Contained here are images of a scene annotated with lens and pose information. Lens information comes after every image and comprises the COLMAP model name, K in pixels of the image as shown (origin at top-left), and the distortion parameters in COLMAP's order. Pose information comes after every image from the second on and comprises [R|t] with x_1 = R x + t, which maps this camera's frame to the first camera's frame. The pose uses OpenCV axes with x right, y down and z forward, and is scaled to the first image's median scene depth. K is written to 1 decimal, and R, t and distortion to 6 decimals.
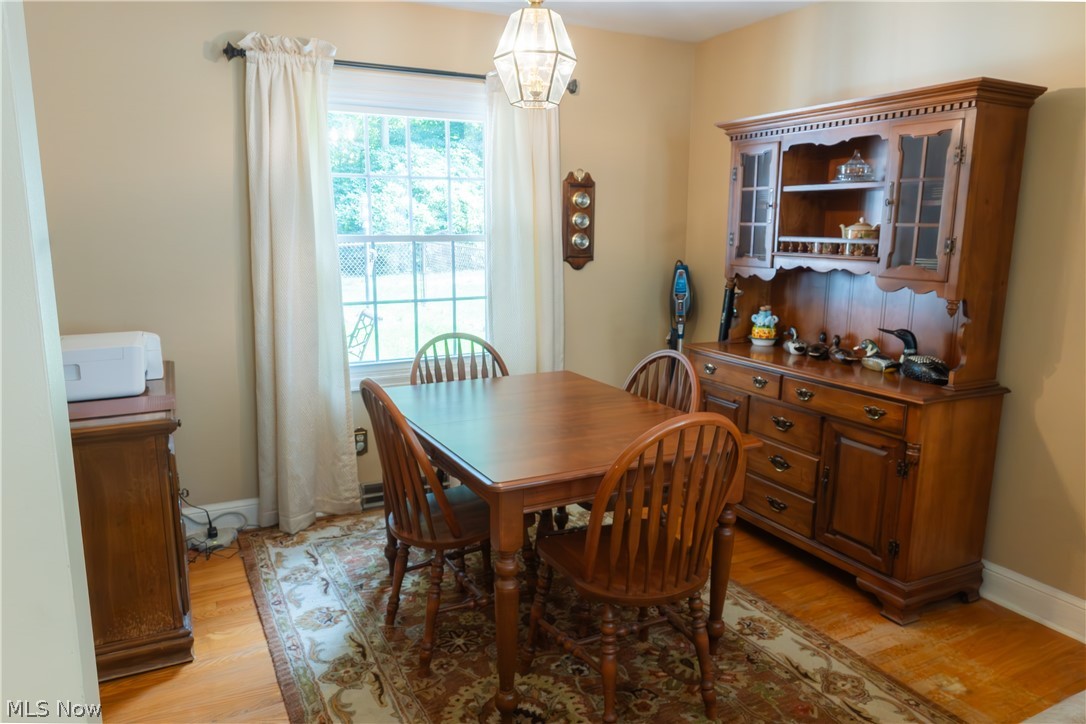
lens RADIAL K [[747.8, 0, 538.8], [0, 747.8, 363.0], [0, 0, 1]] dist [-0.004336, 0.001665]
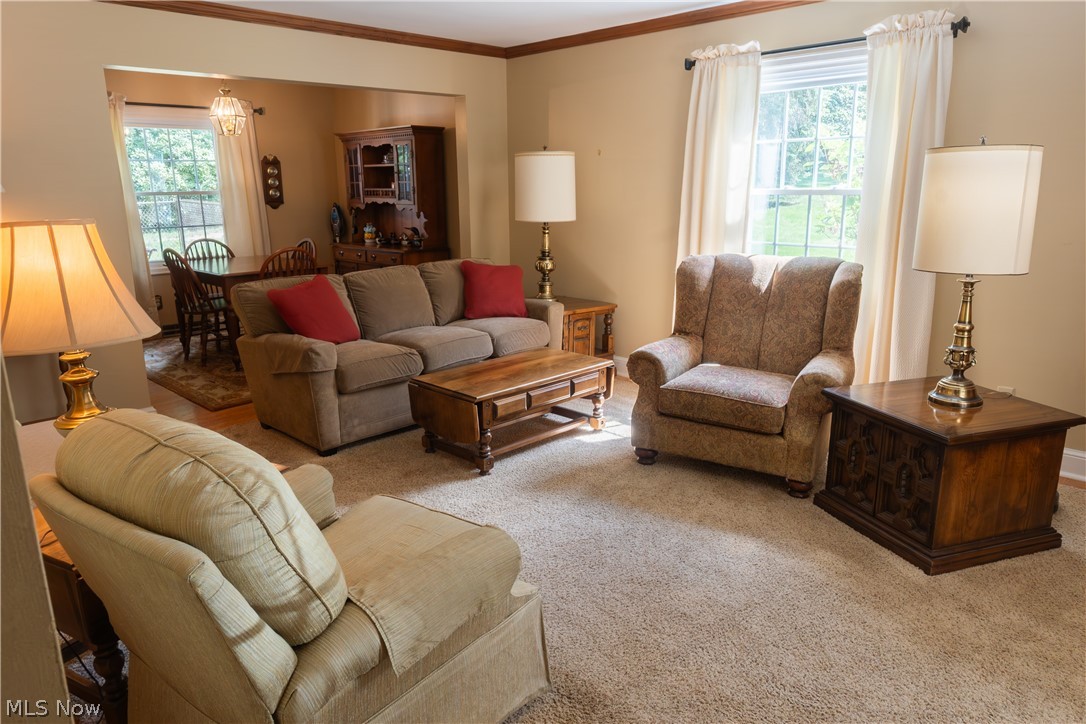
lens RADIAL K [[747.8, 0, 552.0], [0, 747.8, 364.4], [0, 0, 1]] dist [-0.004336, 0.001665]
pose [[0.952258, -0.086197, 0.292872, 0.153387], [0.070344, 0.995451, 0.064258, 0.224138], [-0.297079, -0.040588, 0.953990, -1.177660]]
